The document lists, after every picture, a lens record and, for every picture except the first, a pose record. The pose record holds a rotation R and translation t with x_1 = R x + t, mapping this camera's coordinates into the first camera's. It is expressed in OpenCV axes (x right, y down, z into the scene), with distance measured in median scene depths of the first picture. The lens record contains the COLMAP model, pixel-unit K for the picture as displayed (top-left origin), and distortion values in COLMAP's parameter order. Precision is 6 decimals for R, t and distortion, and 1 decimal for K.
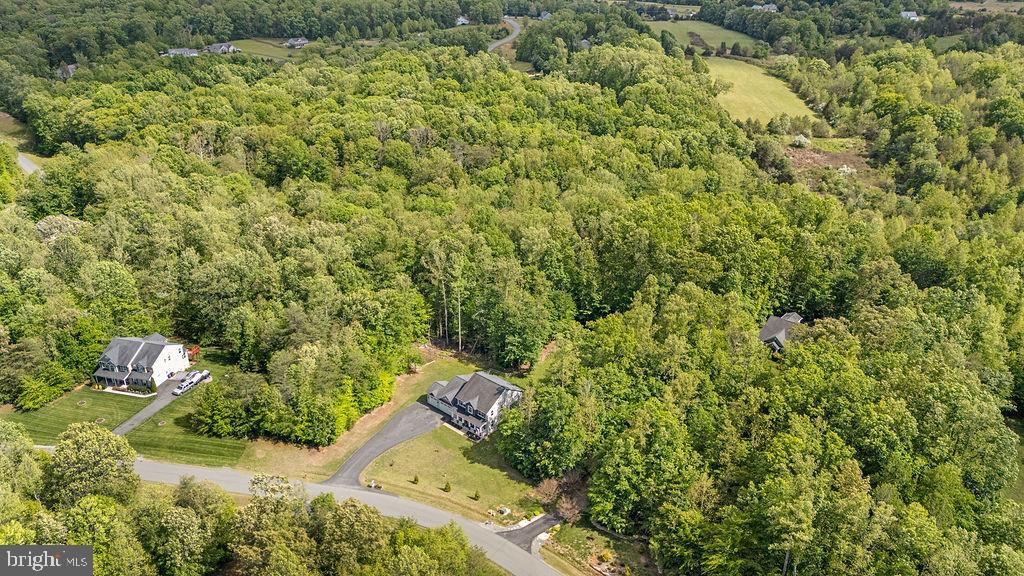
lens RADIAL K [[748.9, 0, 509.7], [0, 748.9, 281.3], [0, 0, 1]] dist [0.065472, -0.063640]
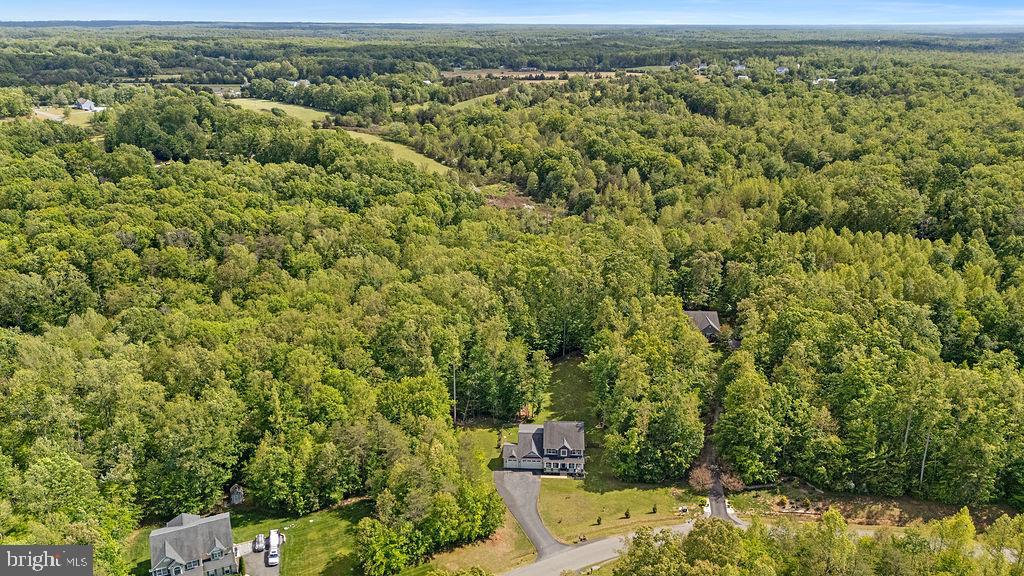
lens RADIAL K [[748.9, 0, 512.1], [0, 748.9, 286.6], [0, 0, 1]] dist [0.065472, -0.063640]
pose [[0.774605, -0.216522, 0.594226, -0.593456], [0.265534, 0.964088, 0.005153, -0.069623], [-0.574002, 0.153796, 0.804281, 0.127664]]
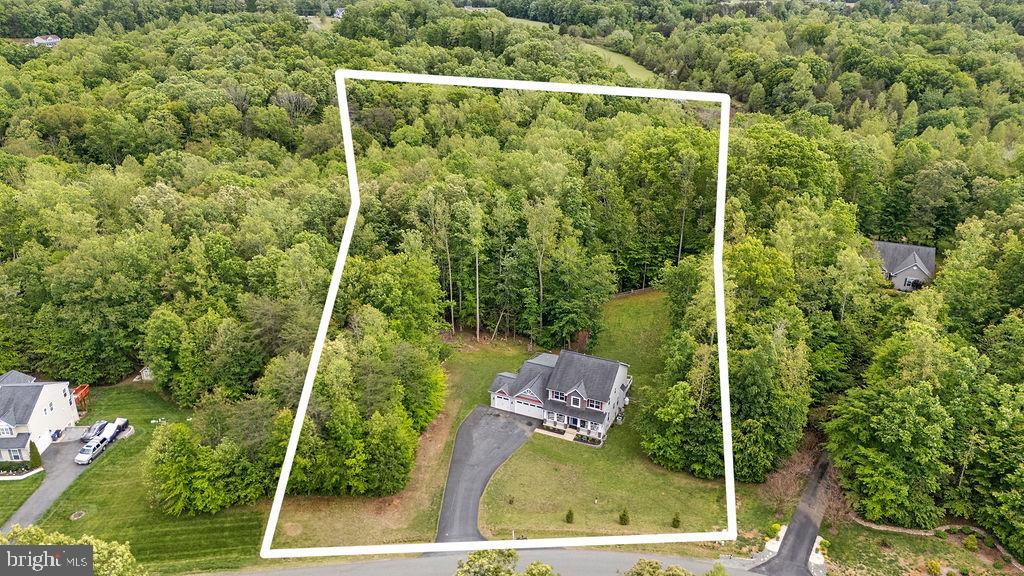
lens RADIAL K [[748.9, 0, 510.6], [0, 748.9, 286.8], [0, 0, 1]] dist [0.065472, -0.063640]
pose [[0.951318, -0.123099, 0.282563, -0.247139], [0.130183, 0.991470, -0.006359, 0.055385], [-0.279369, 0.042835, 0.959228, 0.309342]]
